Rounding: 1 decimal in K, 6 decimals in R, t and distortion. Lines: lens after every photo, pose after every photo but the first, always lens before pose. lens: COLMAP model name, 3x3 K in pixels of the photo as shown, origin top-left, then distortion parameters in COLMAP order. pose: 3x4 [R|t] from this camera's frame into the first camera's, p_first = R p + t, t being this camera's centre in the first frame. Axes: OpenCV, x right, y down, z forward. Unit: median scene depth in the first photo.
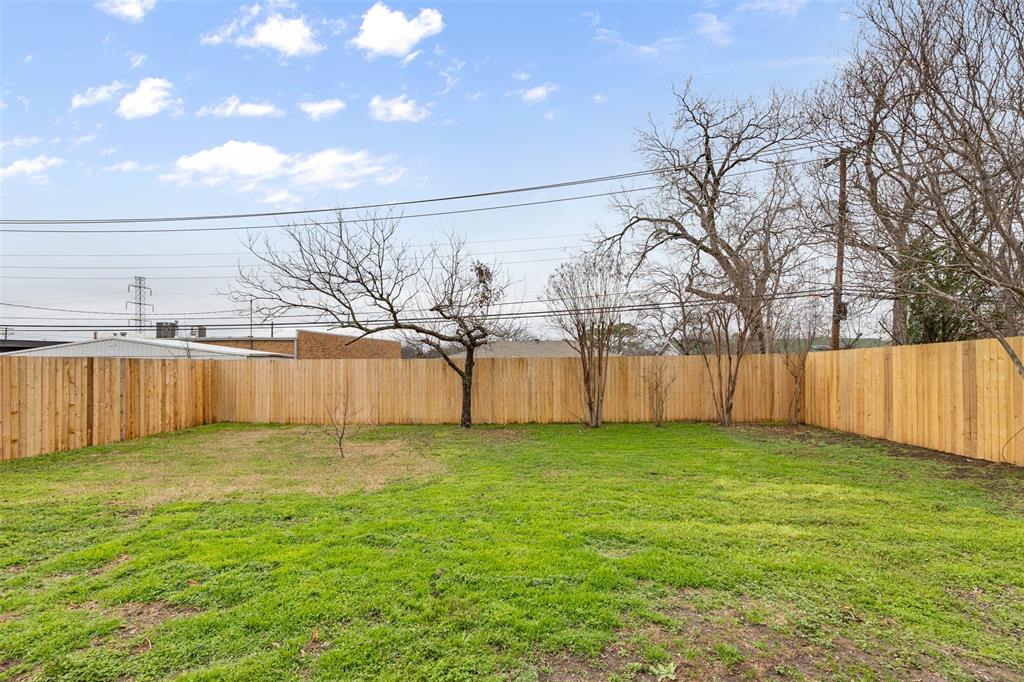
lens RADIAL K [[452.4, 0, 511.5], [0, 452.4, 357.9], [0, 0, 1]] dist [-0.000658, -0.000163]
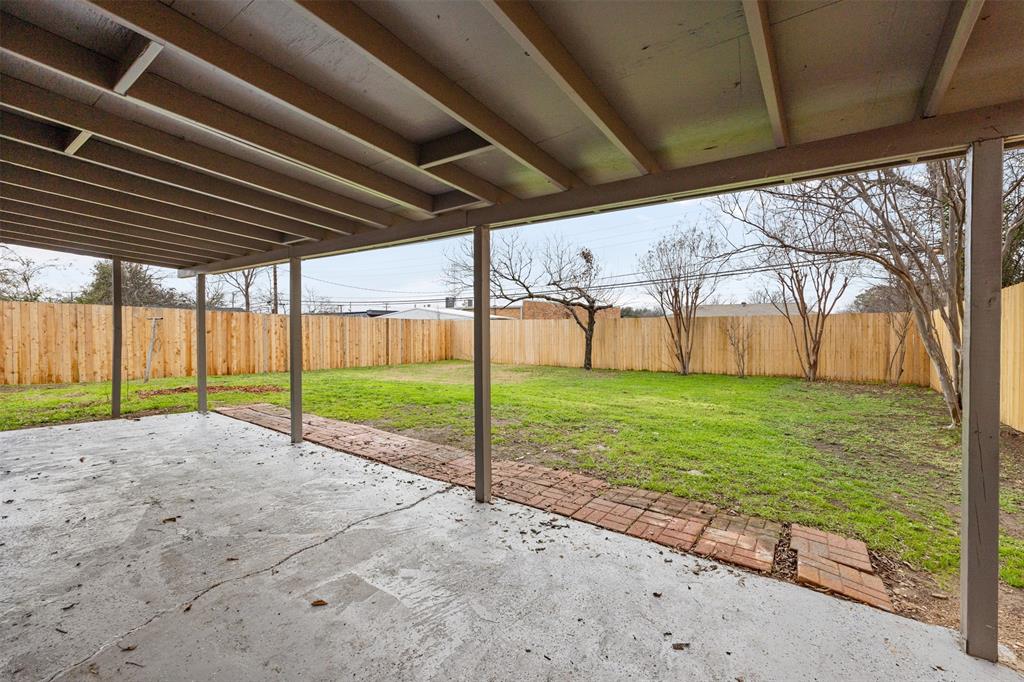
lens RADIAL K [[431.2, 0, 512.0], [0, 431.2, 341.0], [0, 0, 1]] dist [-0.000797, -0.000154]
pose [[0.841289, 0.023795, -0.540062, 0.409845], [-0.001445, 0.999126, 0.041771, 0.014825], [0.540584, -0.034361, 0.840588, -0.202650]]
